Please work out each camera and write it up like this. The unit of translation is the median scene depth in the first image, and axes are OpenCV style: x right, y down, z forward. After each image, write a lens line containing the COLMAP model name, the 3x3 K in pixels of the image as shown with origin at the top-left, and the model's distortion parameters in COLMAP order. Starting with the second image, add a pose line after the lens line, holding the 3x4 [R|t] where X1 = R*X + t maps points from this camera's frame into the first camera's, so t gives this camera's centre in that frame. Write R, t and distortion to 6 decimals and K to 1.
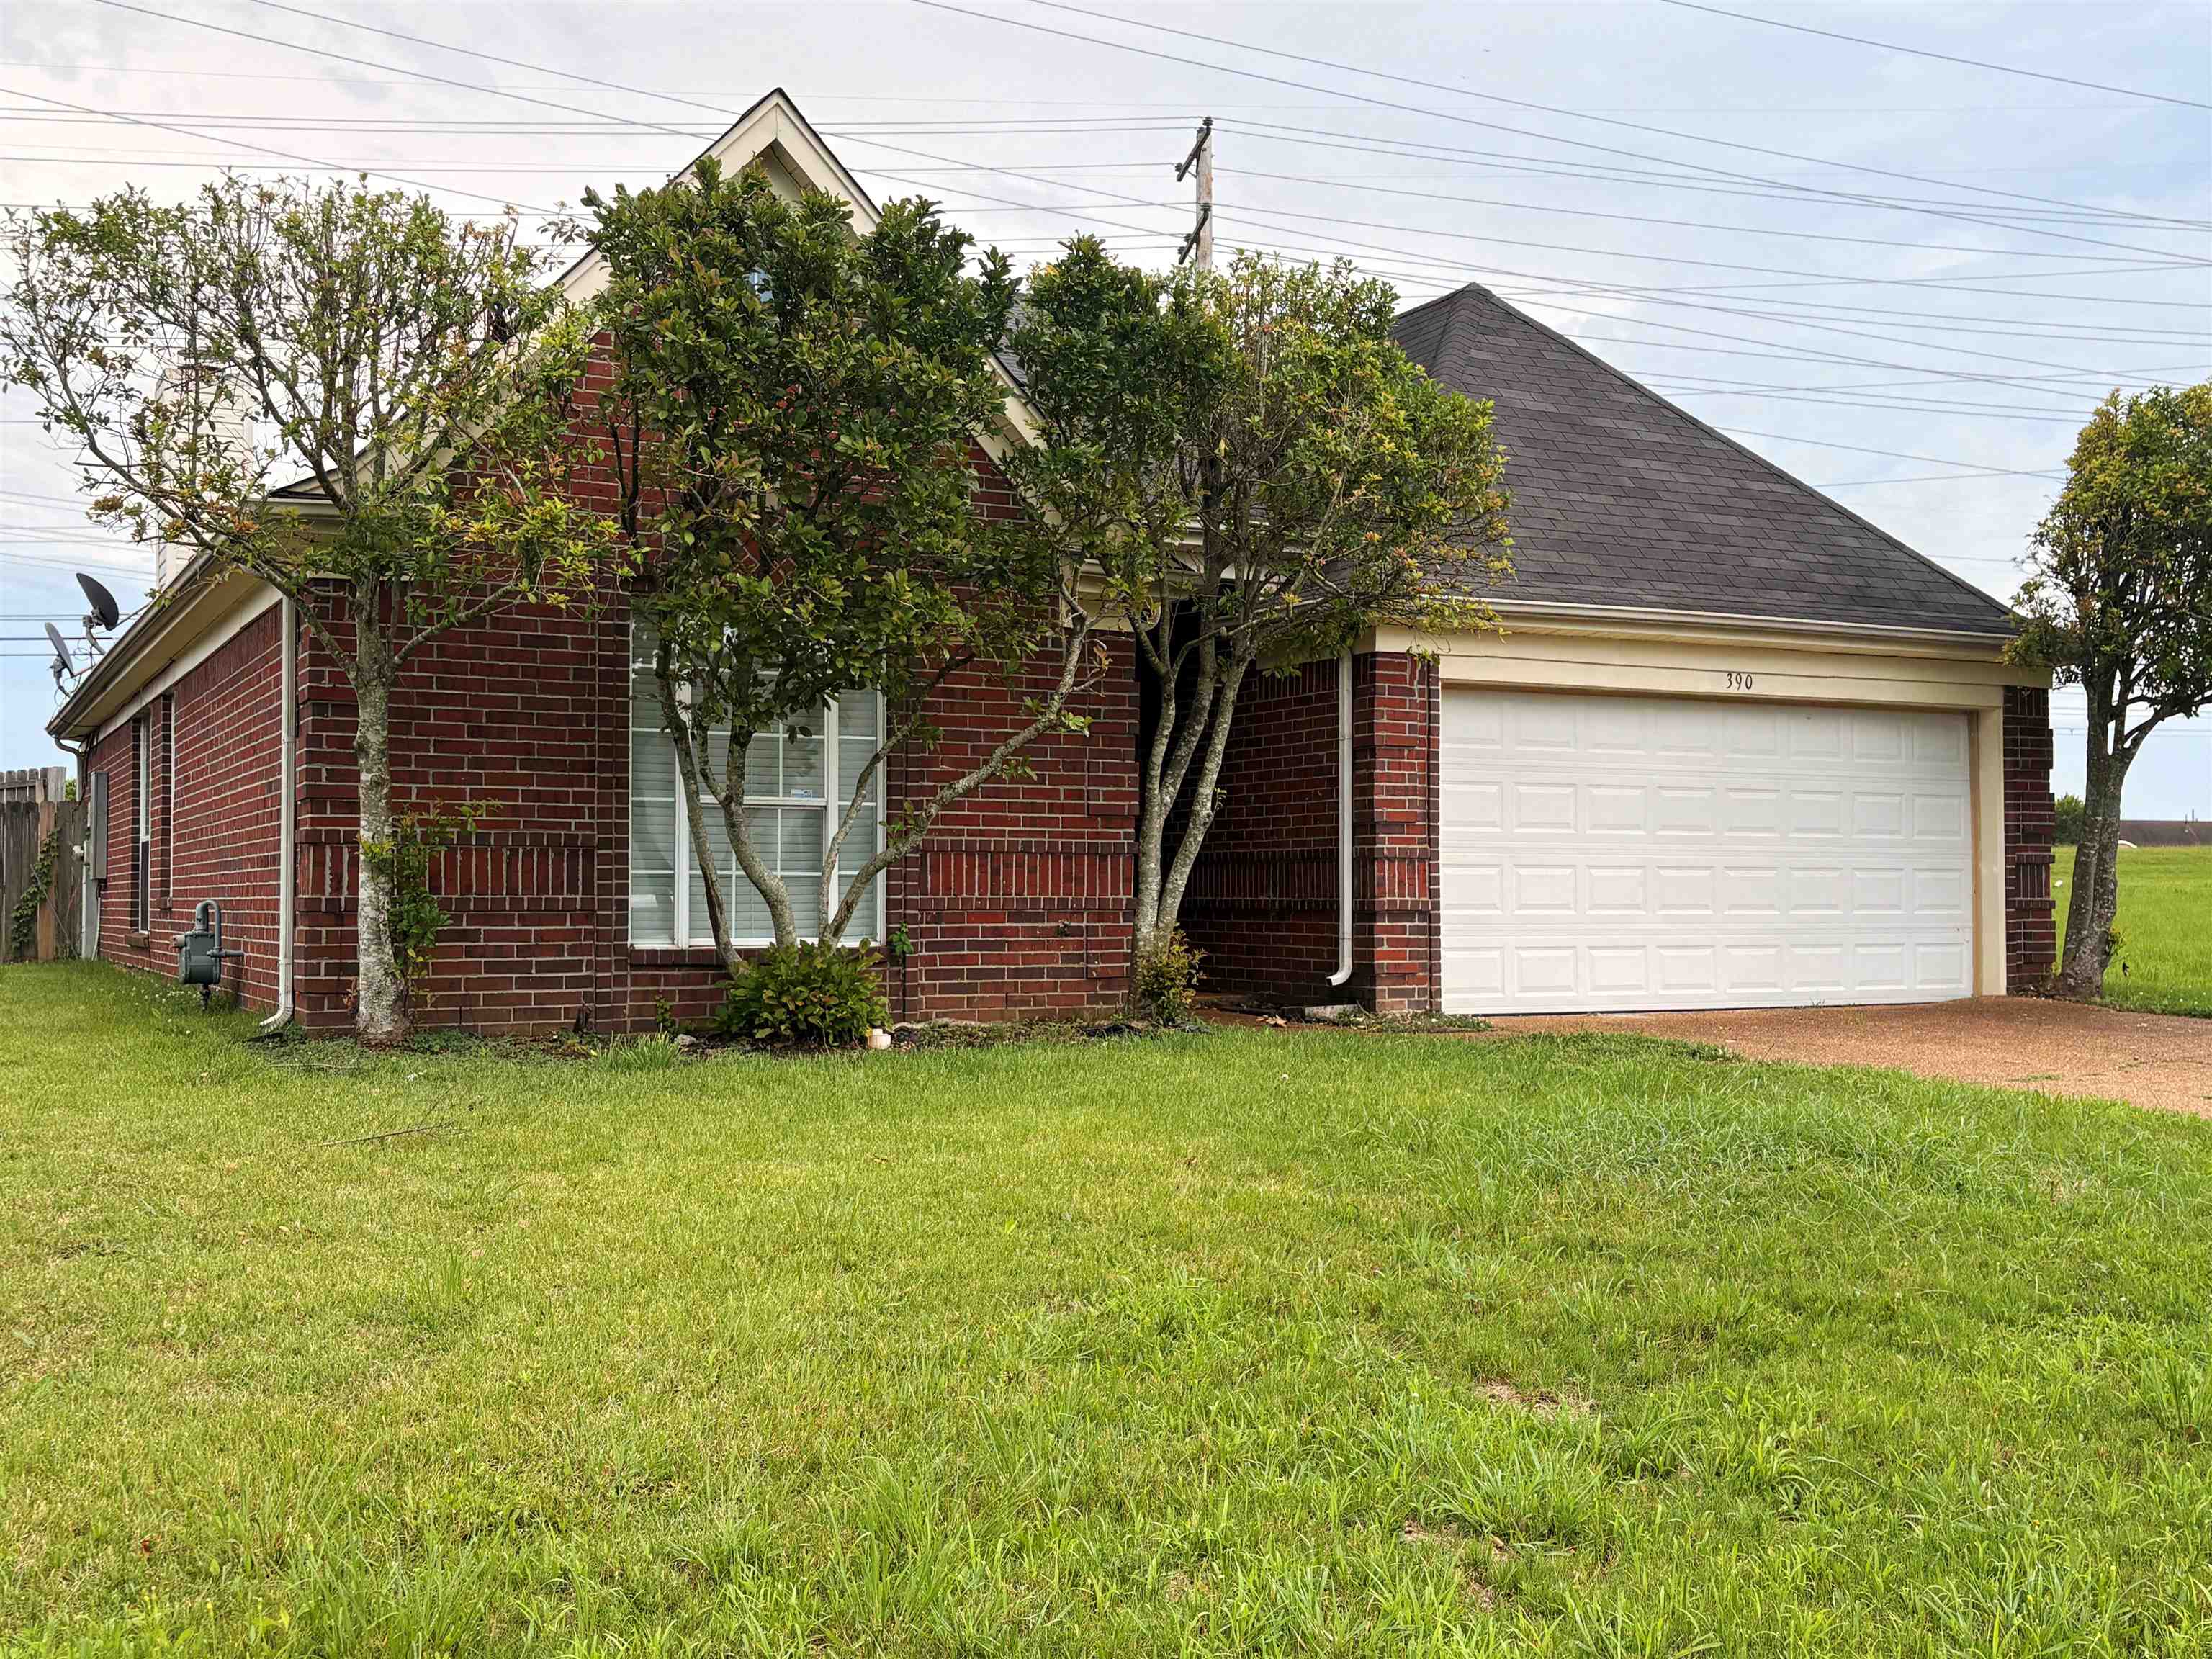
lens RADIAL K [[2218.2, 0, 1106.0], [0, 2218.2, 829.5], [0, 0, 1]] dist [0.314699, -1.221285]
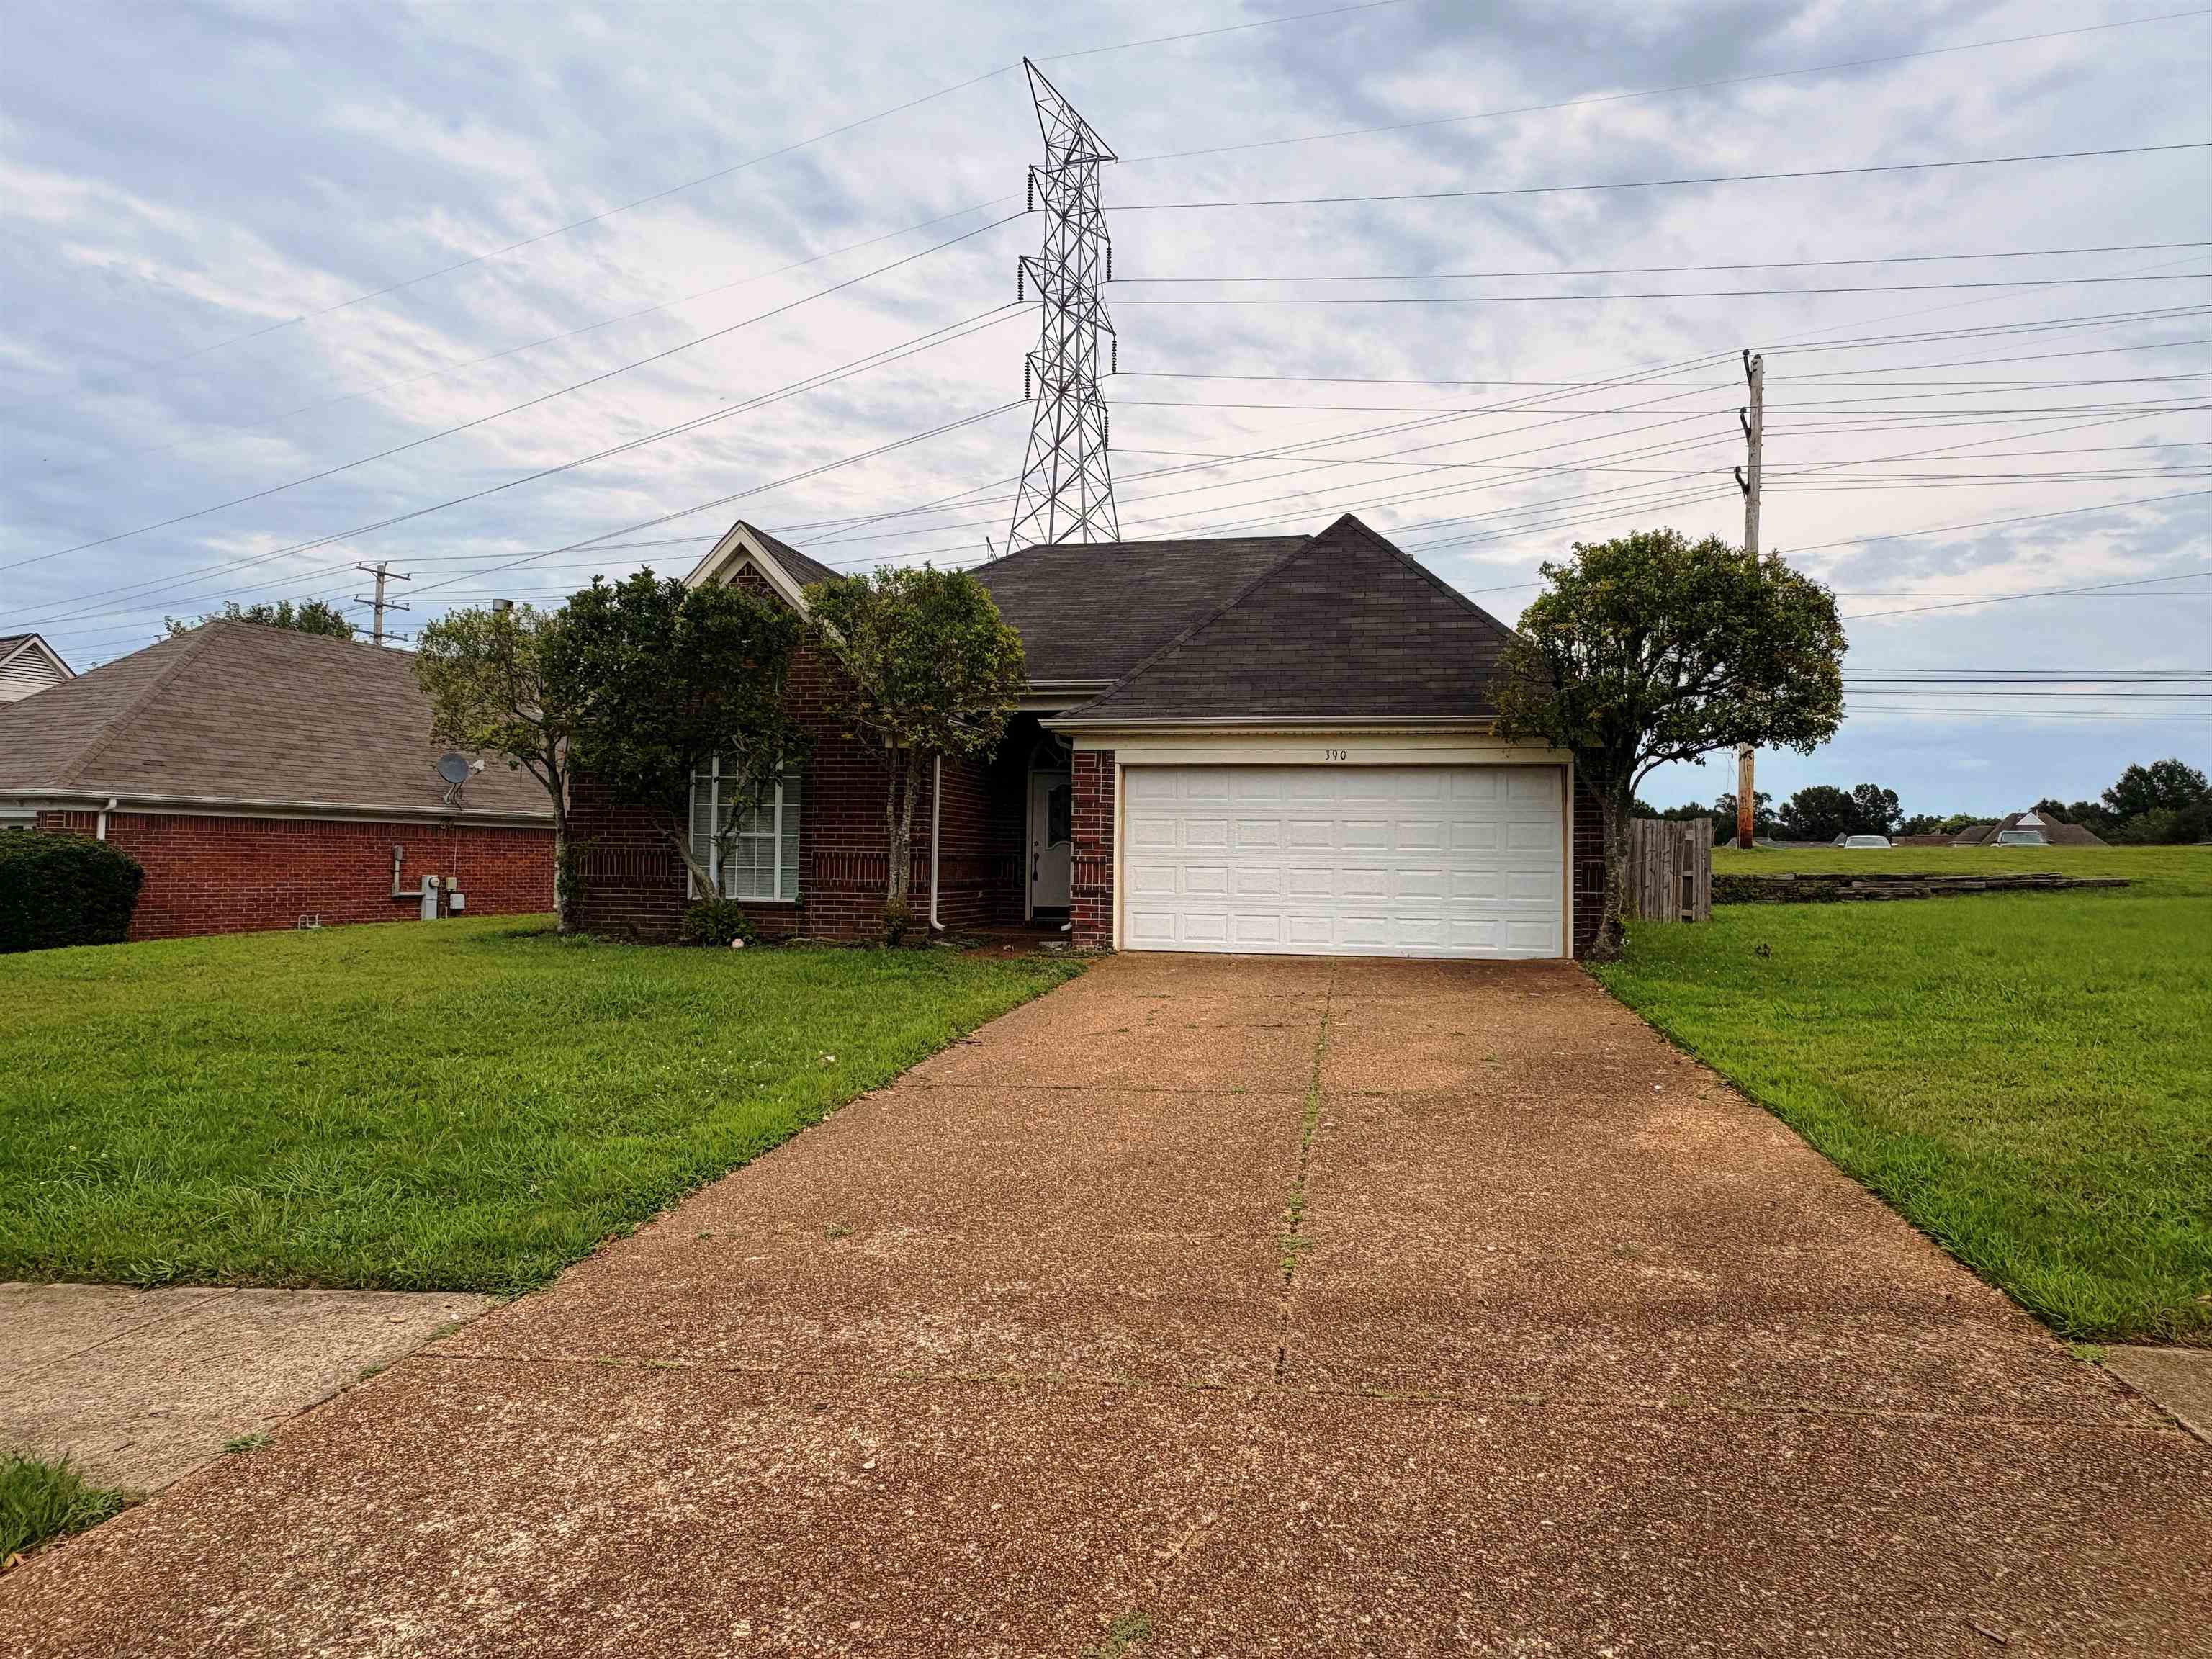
lens RADIAL K [[1410.6, 0, 1106.0], [0, 1410.6, 829.5], [0, 0, 1]] dist [0.003362, 0.000887]
pose [[0.778122, -0.007977, -0.628062, 0.949015], [0.003567, 0.999959, -0.008281, -0.004808], [0.628102, 0.004203, 0.778119, 0.122978]]
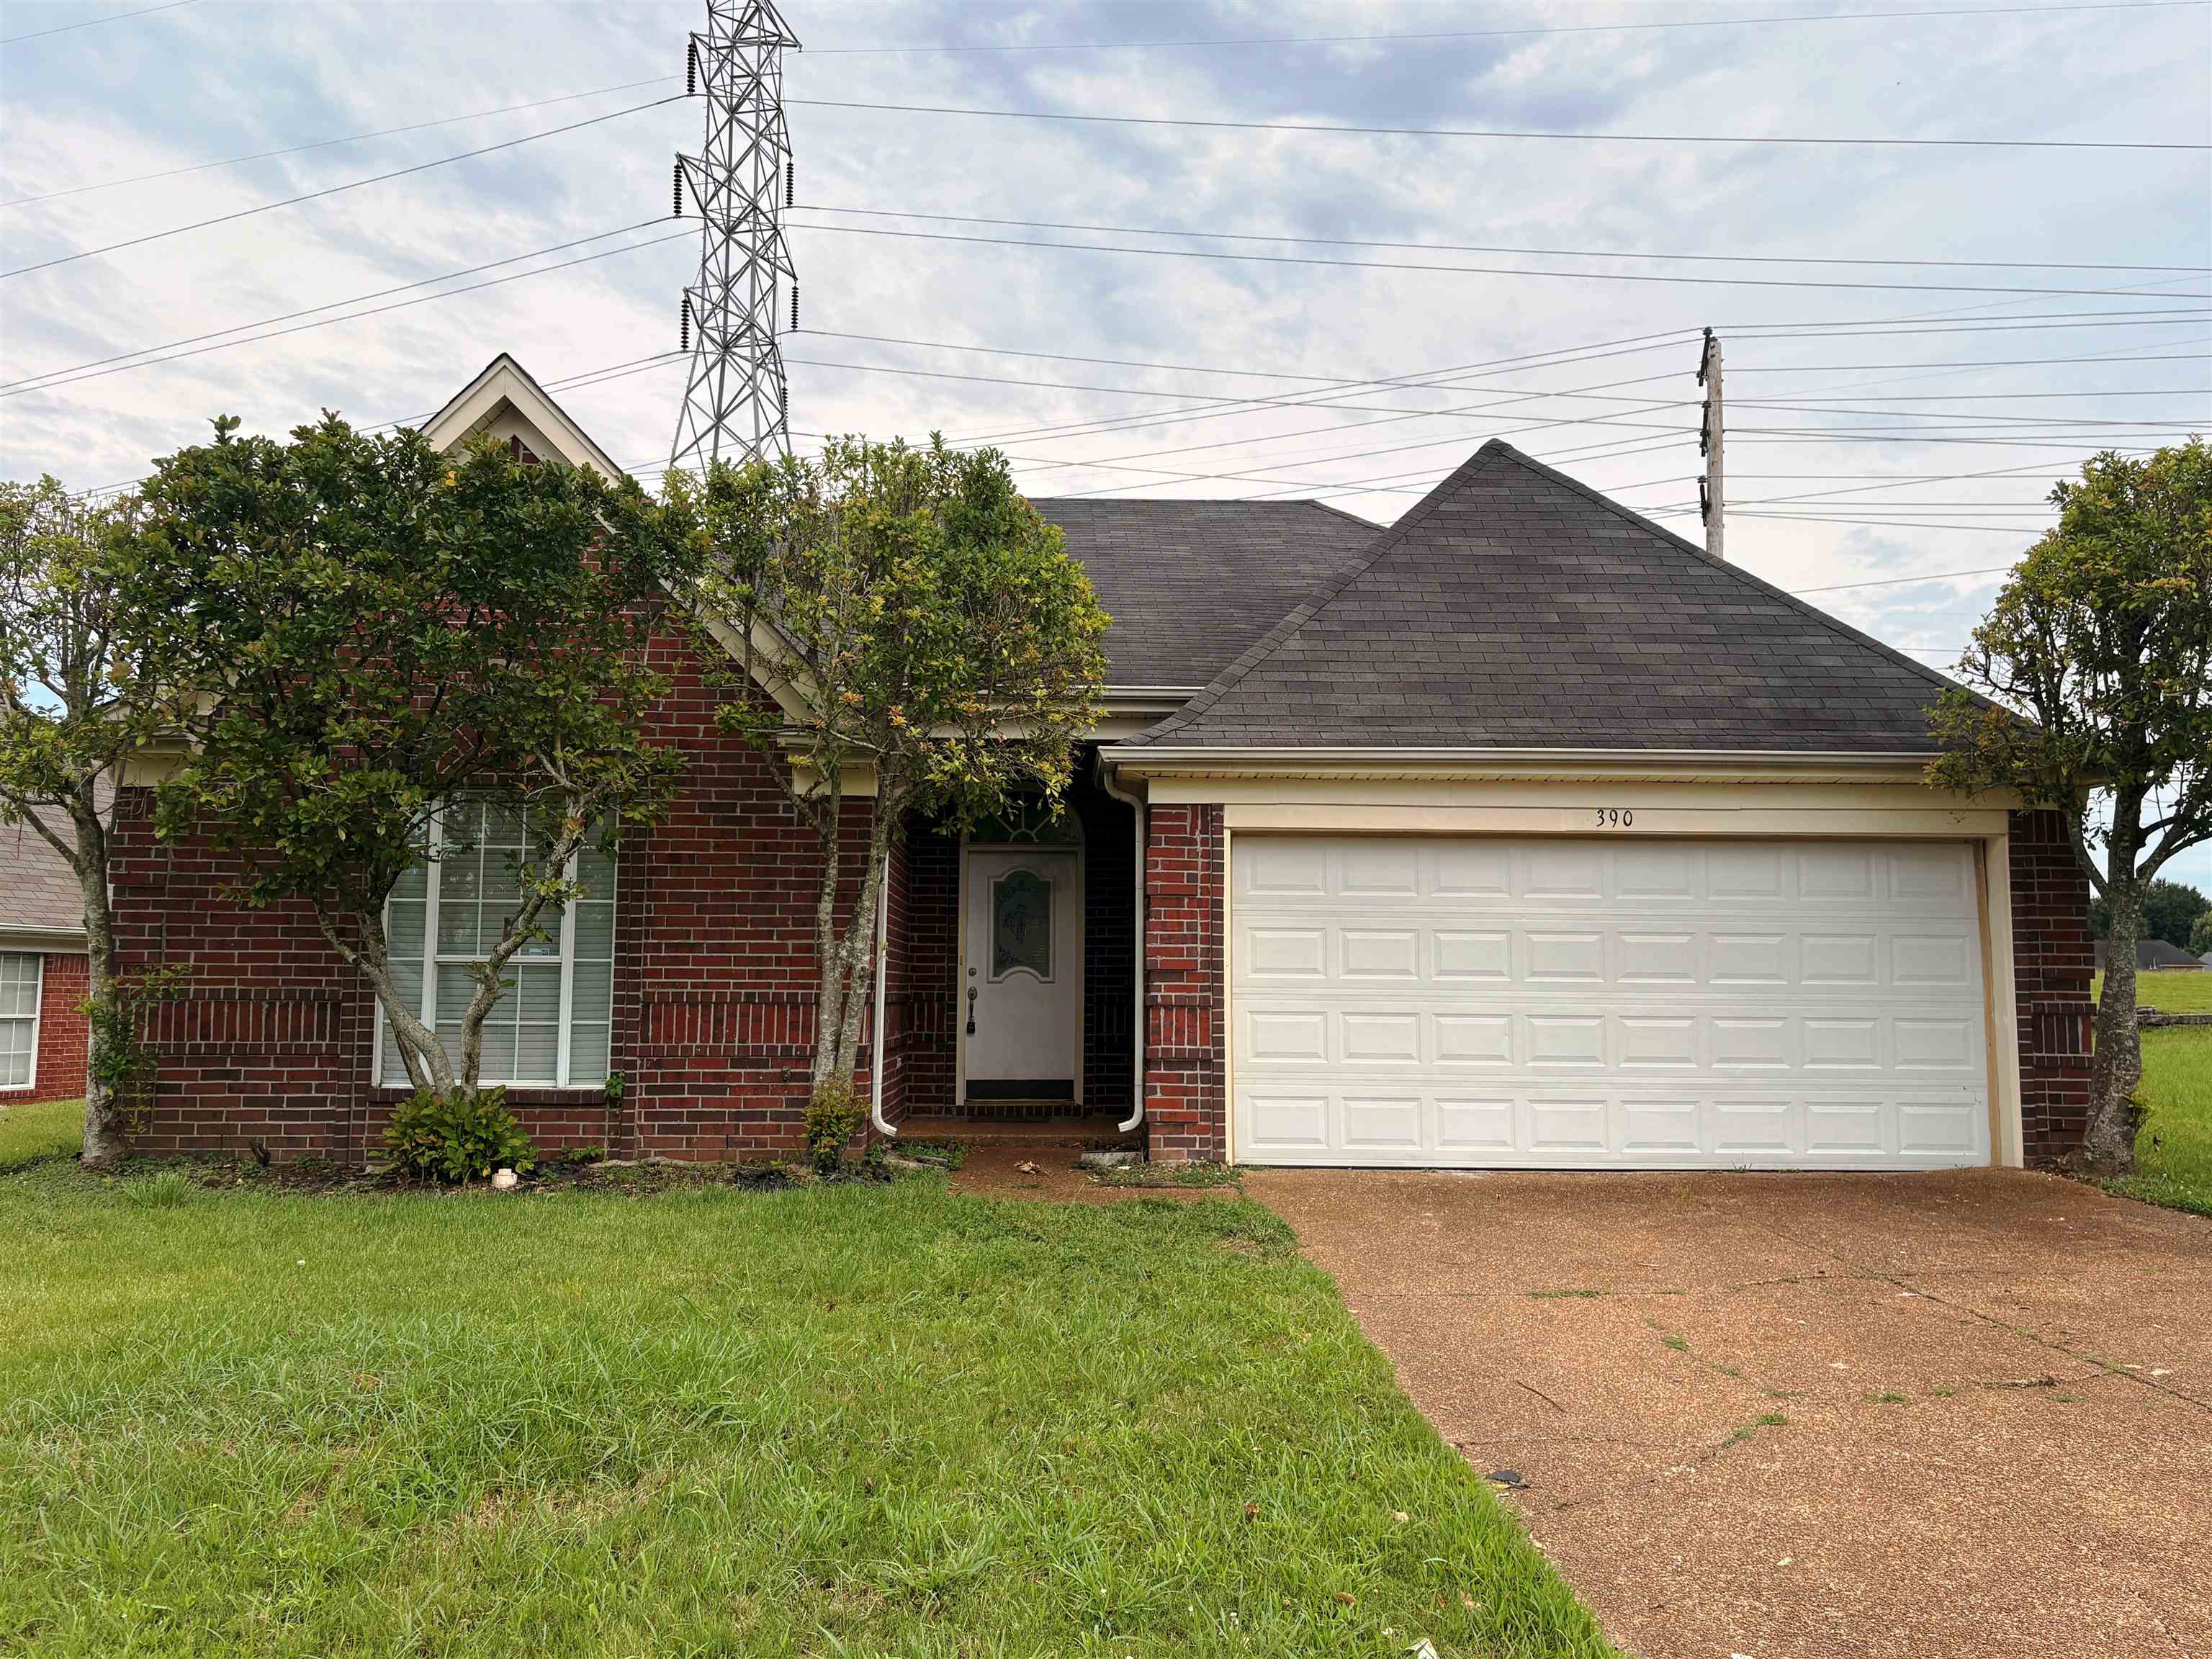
lens RADIAL K [[1754.1, 0, 1110.7], [0, 1754.1, 832.7], [0, 0, 1]] dist [0.120859, -0.227898]
pose [[0.902087, -0.036750, -0.429988, 0.489991], [0.006383, 0.997395, -0.071853, -0.009412], [0.431508, 0.062073, 0.899971, 0.295531]]
